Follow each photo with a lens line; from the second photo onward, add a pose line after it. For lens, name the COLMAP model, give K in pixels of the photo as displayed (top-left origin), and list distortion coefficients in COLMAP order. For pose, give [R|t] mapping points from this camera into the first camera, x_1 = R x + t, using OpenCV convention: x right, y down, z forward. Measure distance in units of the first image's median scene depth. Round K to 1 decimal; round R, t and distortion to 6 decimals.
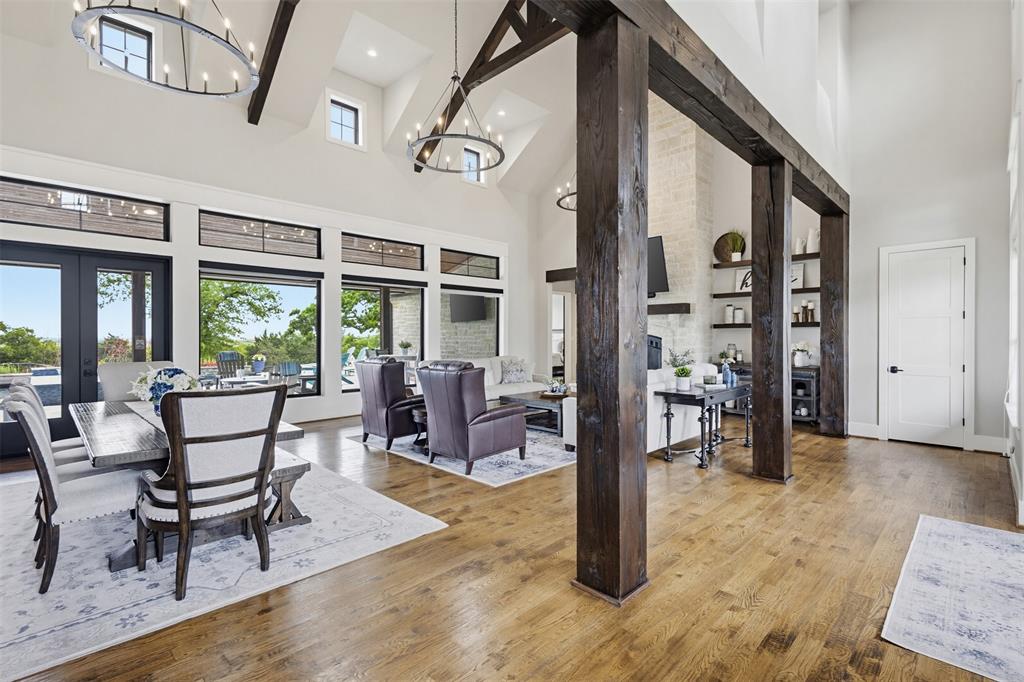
lens RADIAL K [[468.0, 0, 517.1], [0, 468.0, 339.3], [0, 0, 1]] dist [0.007242, -0.002437]
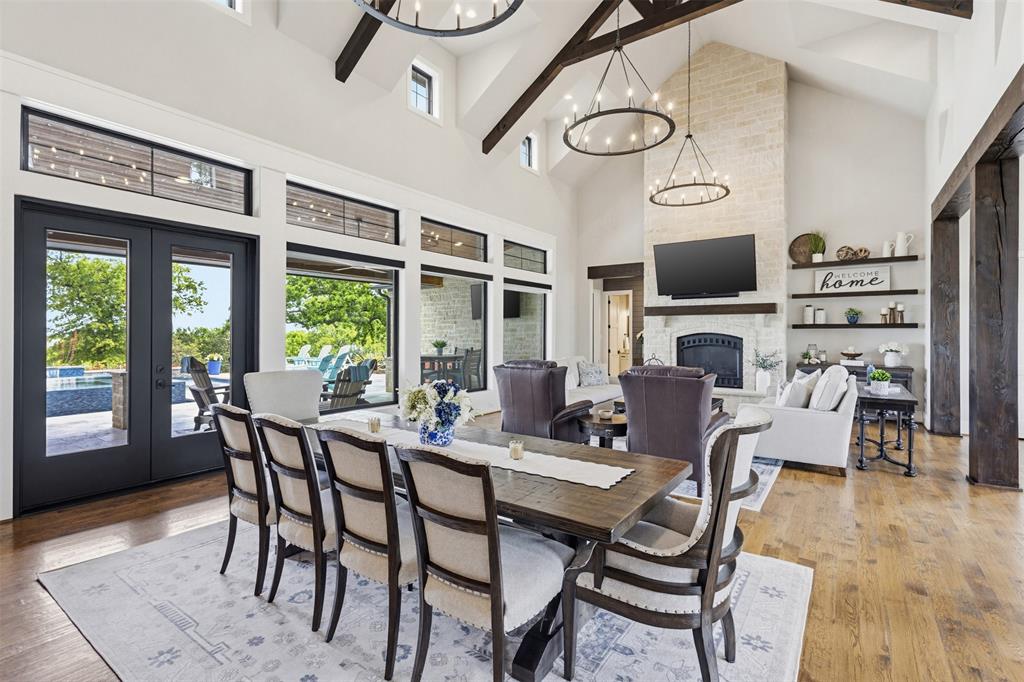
lens RADIAL K [[468.0, 0, 513.7], [0, 468.0, 333.4], [0, 0, 1]] dist [0.007242, -0.002437]
pose [[0.986717, 0.004430, 0.162388, -0.351133], [-0.003685, 0.999981, -0.004886, -0.006108], [-0.162407, 0.004223, 0.986715, 0.114311]]
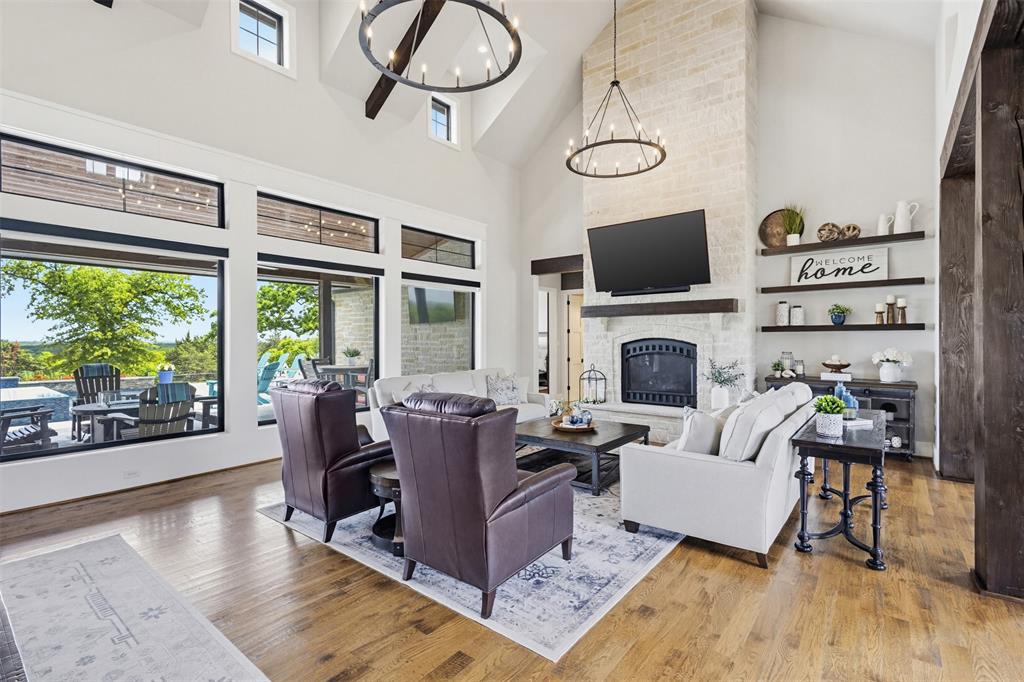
lens RADIAL K [[468.0, 0, 515.0], [0, 468.0, 340.5], [0, 0, 1]] dist [0.007242, -0.002437]
pose [[0.994286, -0.001918, 0.106733, -0.075957], [0.002148, 0.999996, -0.002037, -0.008510], [-0.106728, 0.002254, 0.994286, 0.285837]]
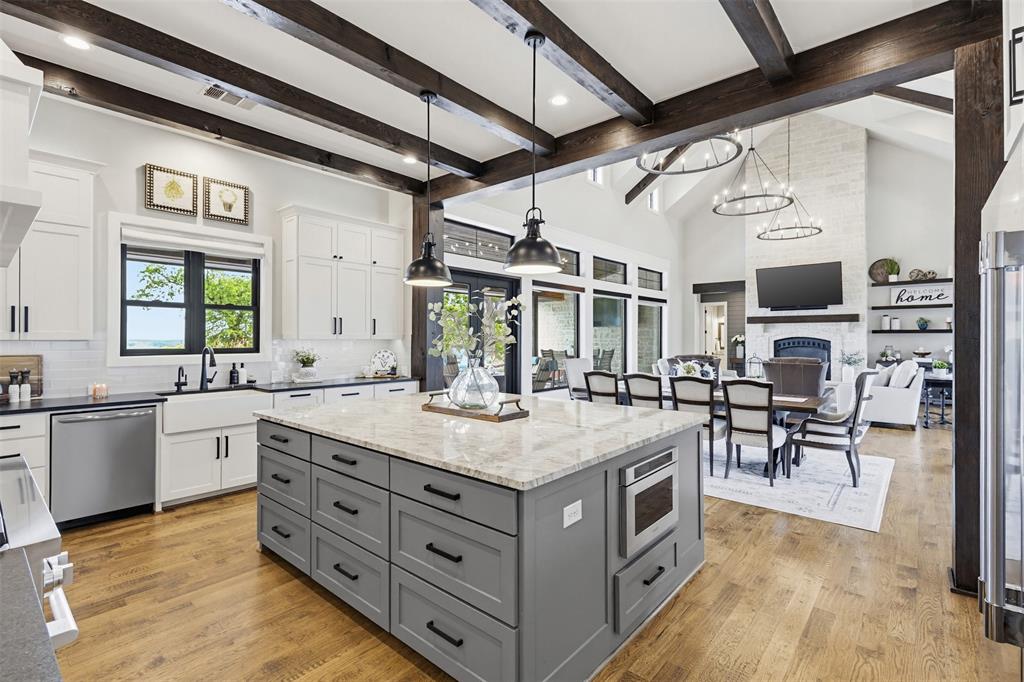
lens RADIAL K [[468.0, 0, 514.0], [0, 468.0, 337.1], [0, 0, 1]] dist [0.007242, -0.002437]
pose [[0.997998, 0.003011, 0.063170, -0.674294], [-0.002573, 0.999972, -0.007022, -0.001876], [-0.063189, 0.006845, 0.997978, -0.228899]]
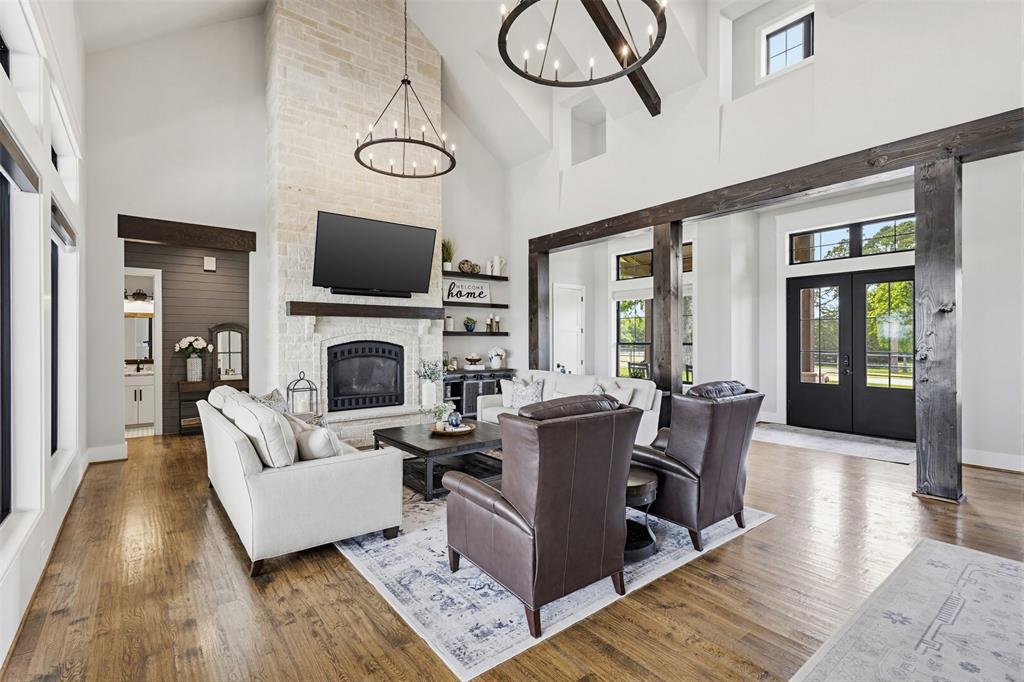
lens RADIAL K [[468.0, 0, 507.0], [0, 468.0, 340.4], [0, 0, 1]] dist [0.007242, -0.002437]
pose [[0.128803, -0.000119, 0.991670, -0.550312], [0.004845, 0.999988, -0.000509, -0.013009], [-0.991658, 0.004870, 0.128802, 0.762571]]
